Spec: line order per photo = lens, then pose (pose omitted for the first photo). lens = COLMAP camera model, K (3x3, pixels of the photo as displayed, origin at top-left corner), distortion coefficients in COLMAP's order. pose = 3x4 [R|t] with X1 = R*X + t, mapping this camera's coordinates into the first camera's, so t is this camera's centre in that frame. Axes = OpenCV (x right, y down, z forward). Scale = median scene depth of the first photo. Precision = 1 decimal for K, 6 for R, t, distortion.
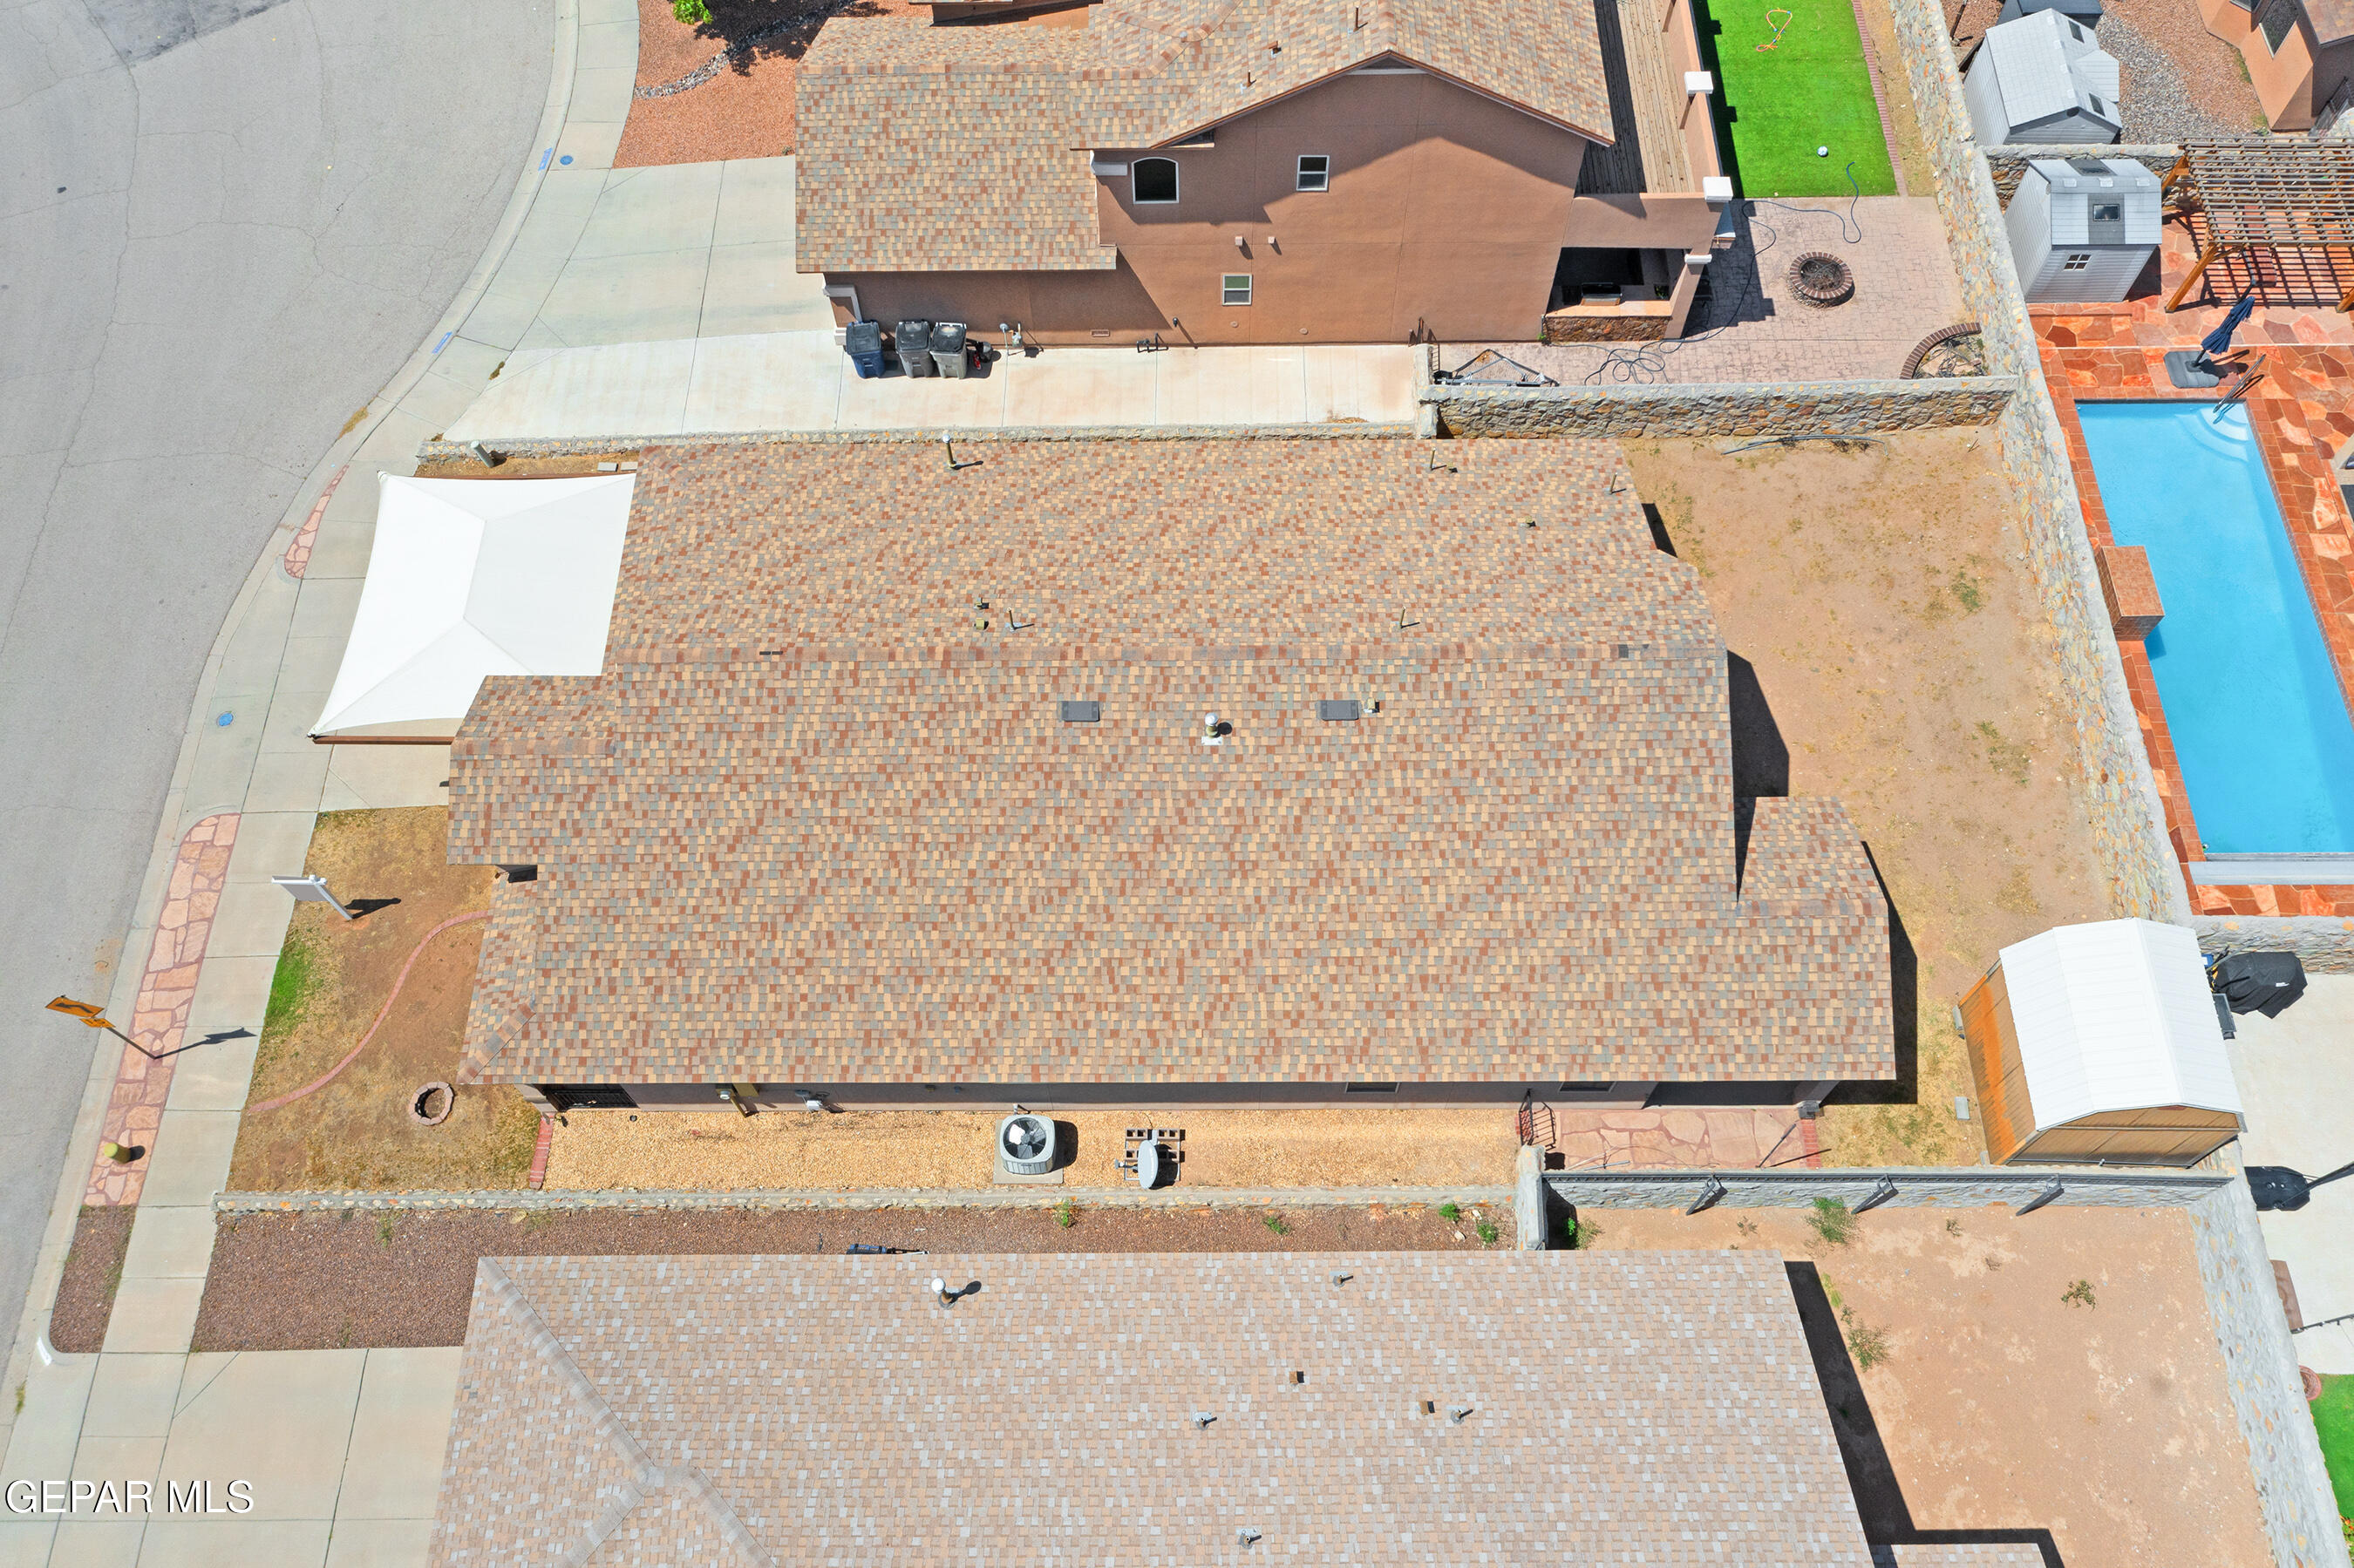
lens RADIAL K [[1871.9, 0, 1174.6], [0, 1871.9, 776.3], [0, 0, 1]] dist [0.001297, -0.000357]
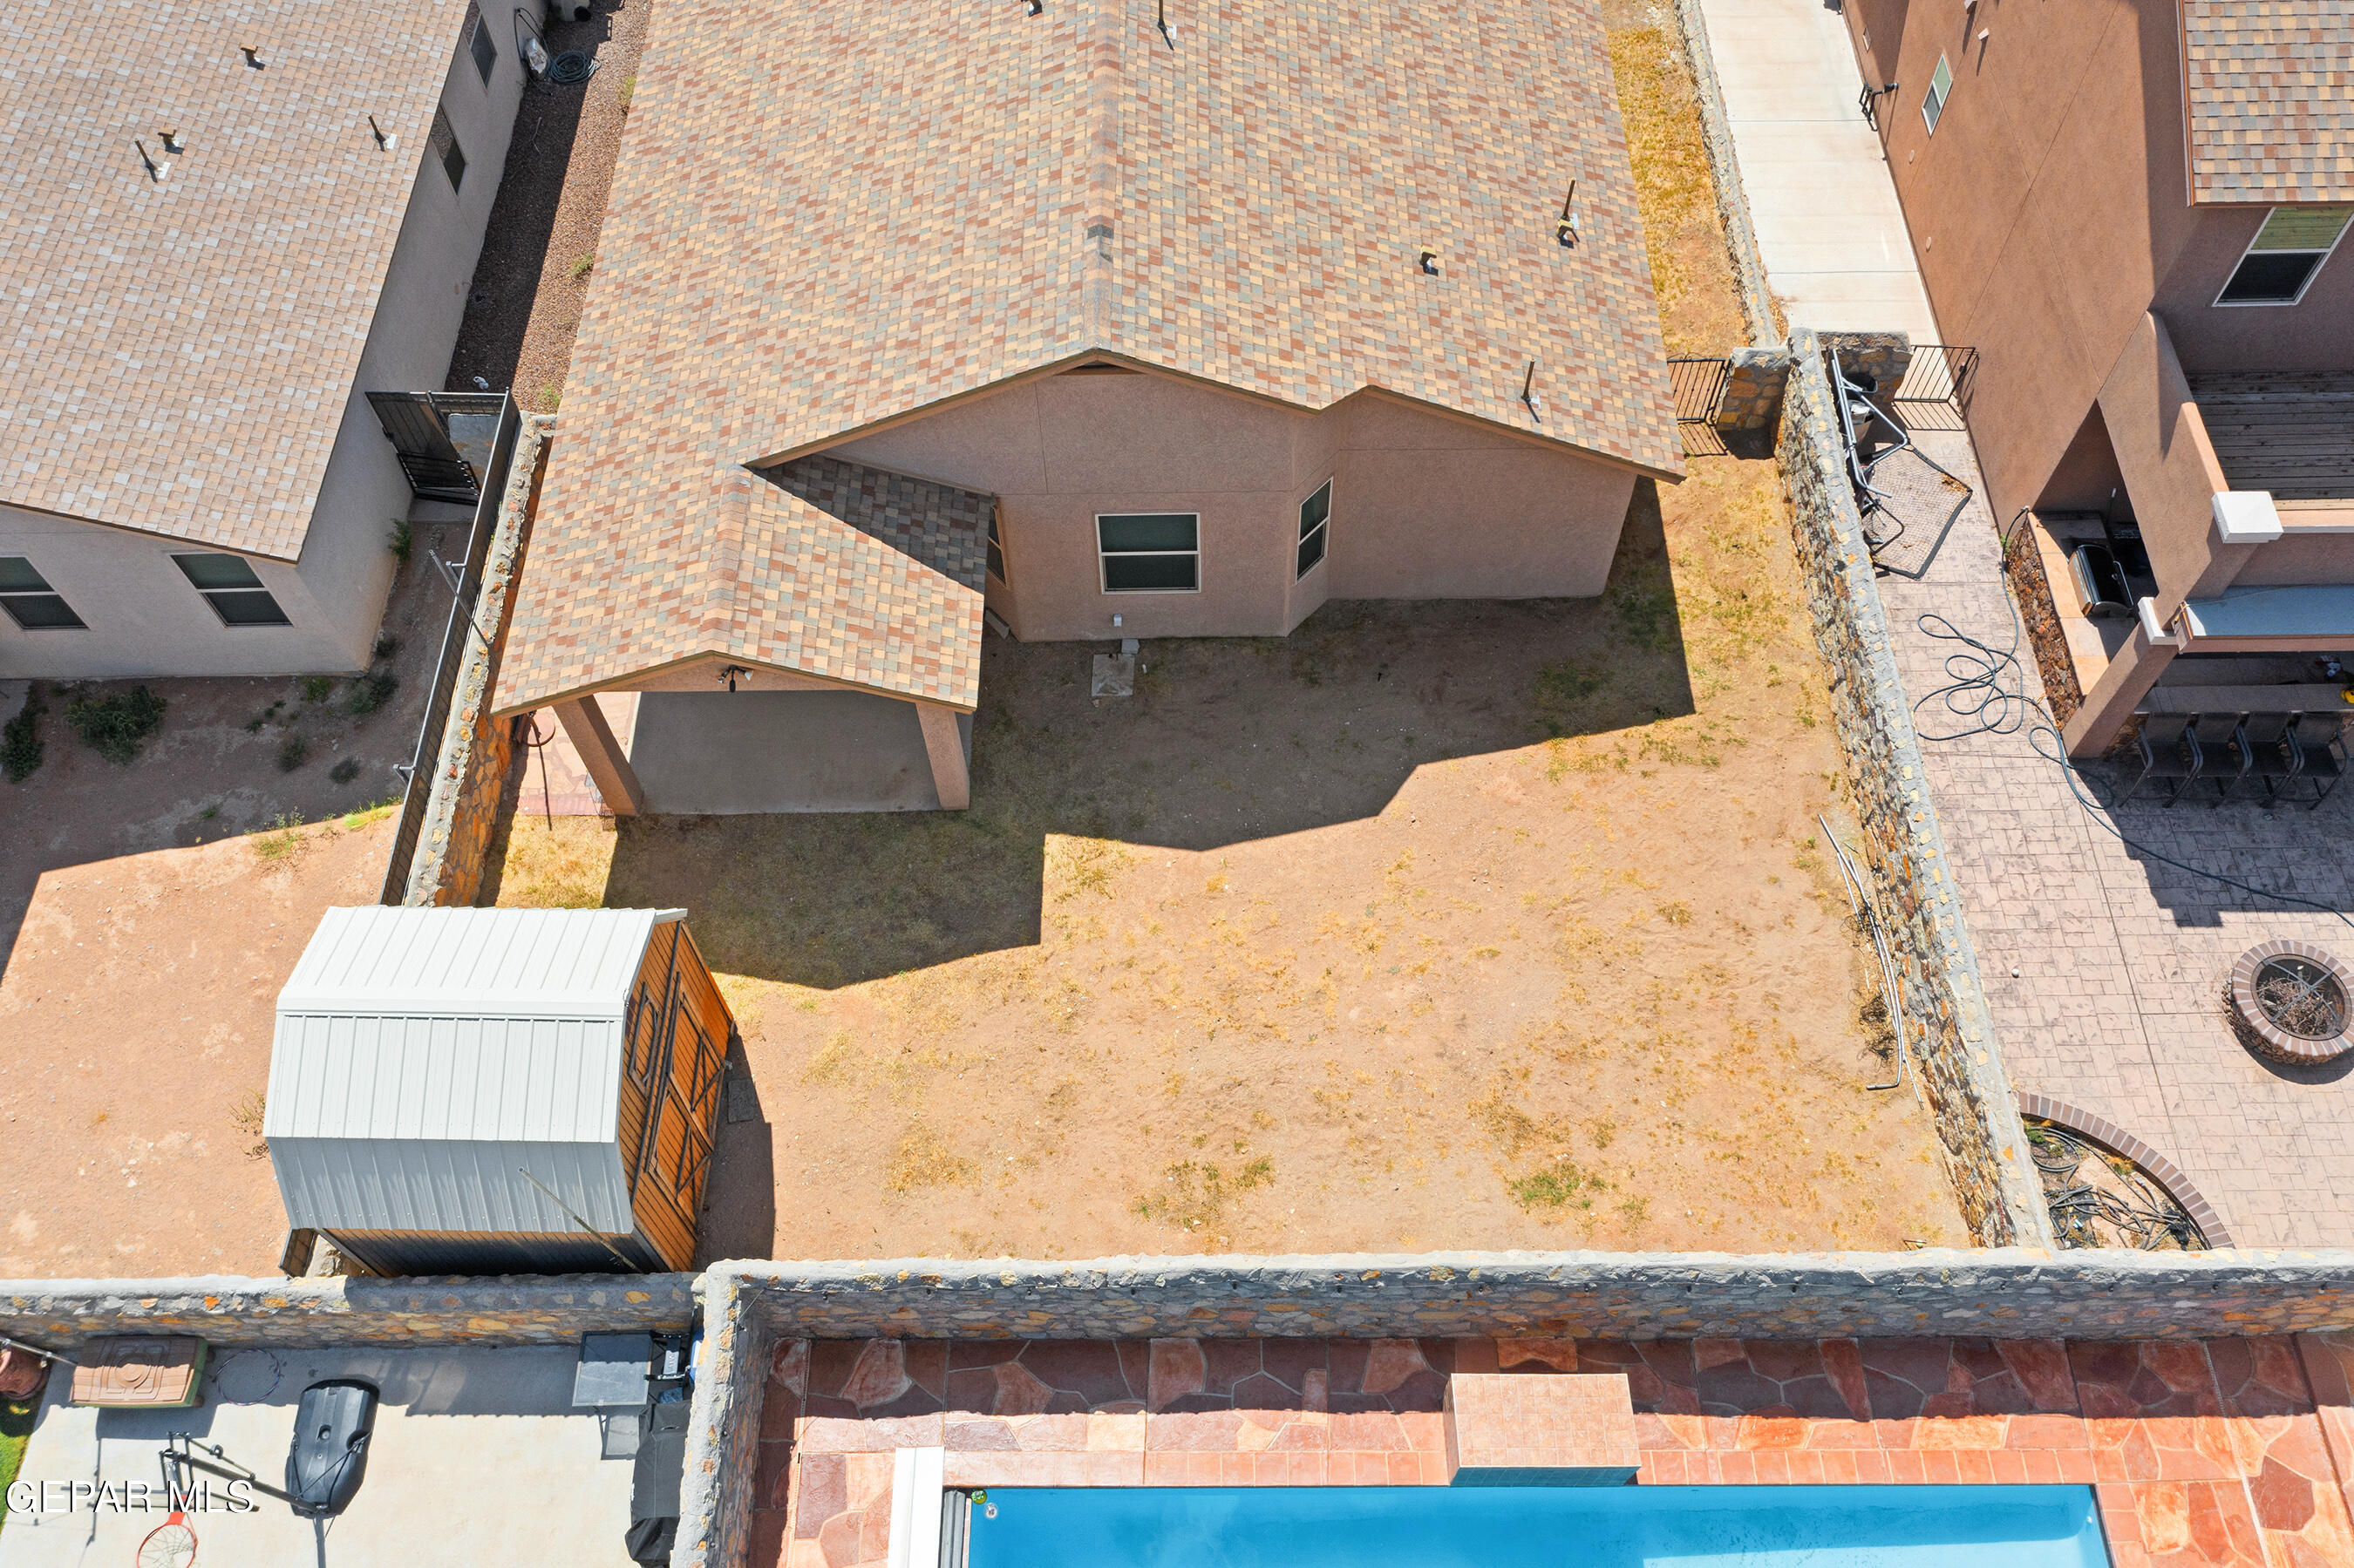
lens RADIAL K [[1871.9, 0, 1169.8], [0, 1871.9, 789.4], [0, 0, 1]] dist [0.001297, -0.000357]
pose [[0.000225, 0.860627, -0.509236, 0.719887], [-0.869993, 0.251254, 0.424244, -0.307067], [0.493063, 0.442937, 0.748796, 0.618224]]
